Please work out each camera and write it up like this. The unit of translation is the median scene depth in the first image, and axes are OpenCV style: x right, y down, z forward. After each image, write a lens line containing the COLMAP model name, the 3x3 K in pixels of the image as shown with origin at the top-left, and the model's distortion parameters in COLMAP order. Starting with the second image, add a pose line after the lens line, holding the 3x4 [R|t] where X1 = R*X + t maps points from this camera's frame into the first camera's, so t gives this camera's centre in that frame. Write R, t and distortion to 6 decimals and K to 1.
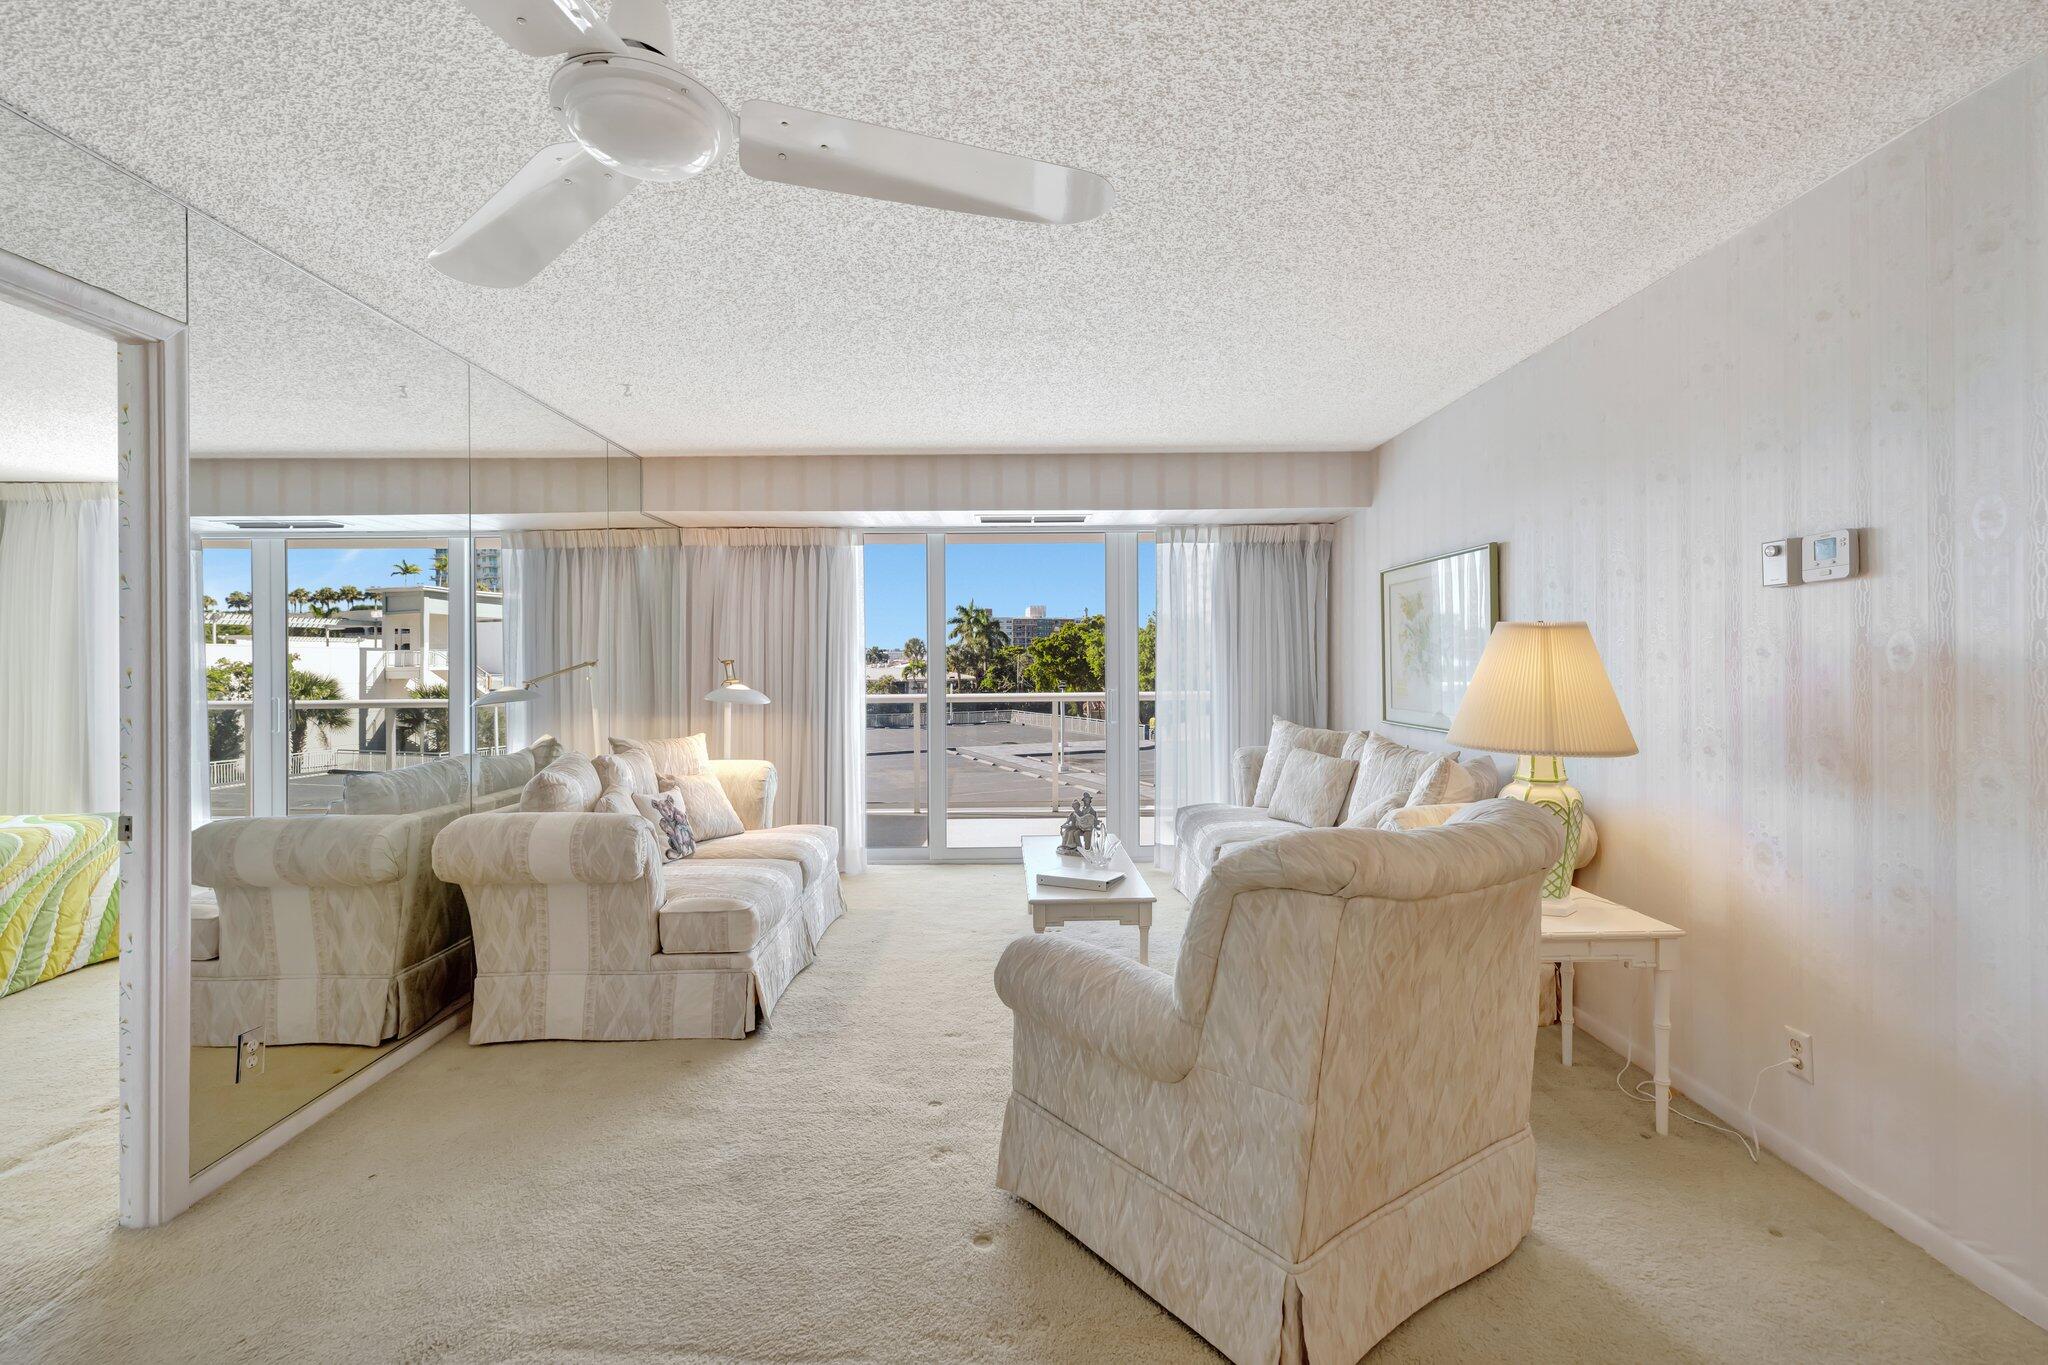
lens RADIAL K [[879.3, 0, 1013.3], [0, 879.3, 655.2], [0, 0, 1]] dist [0.000991, 0.000000]
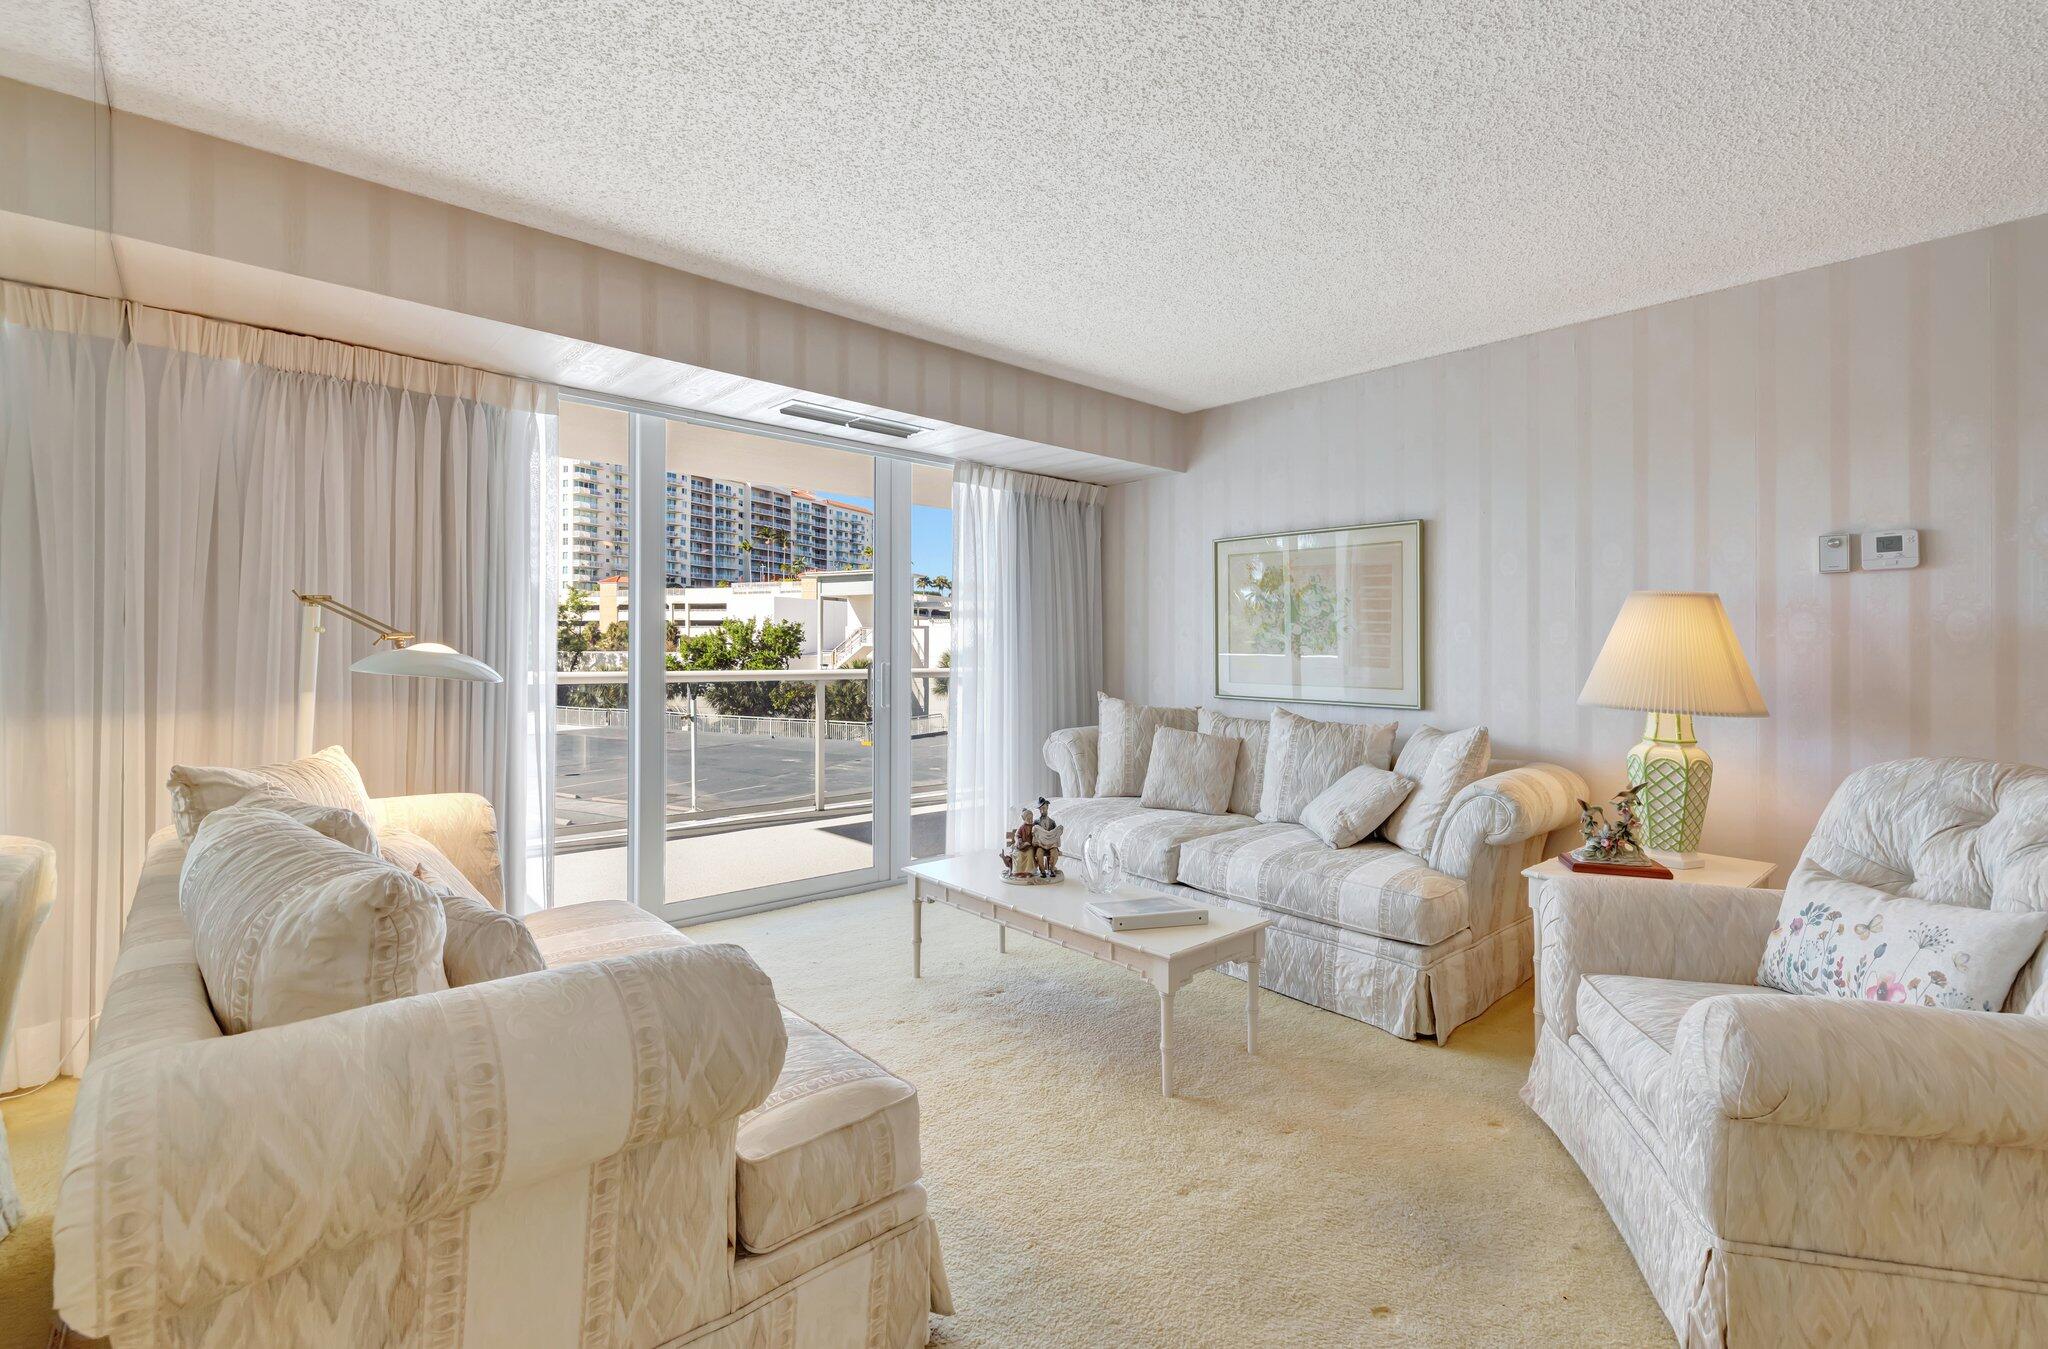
lens RADIAL K [[912.6, 0, 1024.4], [0, 912.6, 645.6], [0, 0, 1]] dist [-0.000002, 0.000459]
pose [[0.746978, 0.019713, 0.664556, -0.606266], [-0.024653, 0.999694, -0.001944, 0.040823], [-0.664392, -0.014931, 0.747236, 0.591293]]
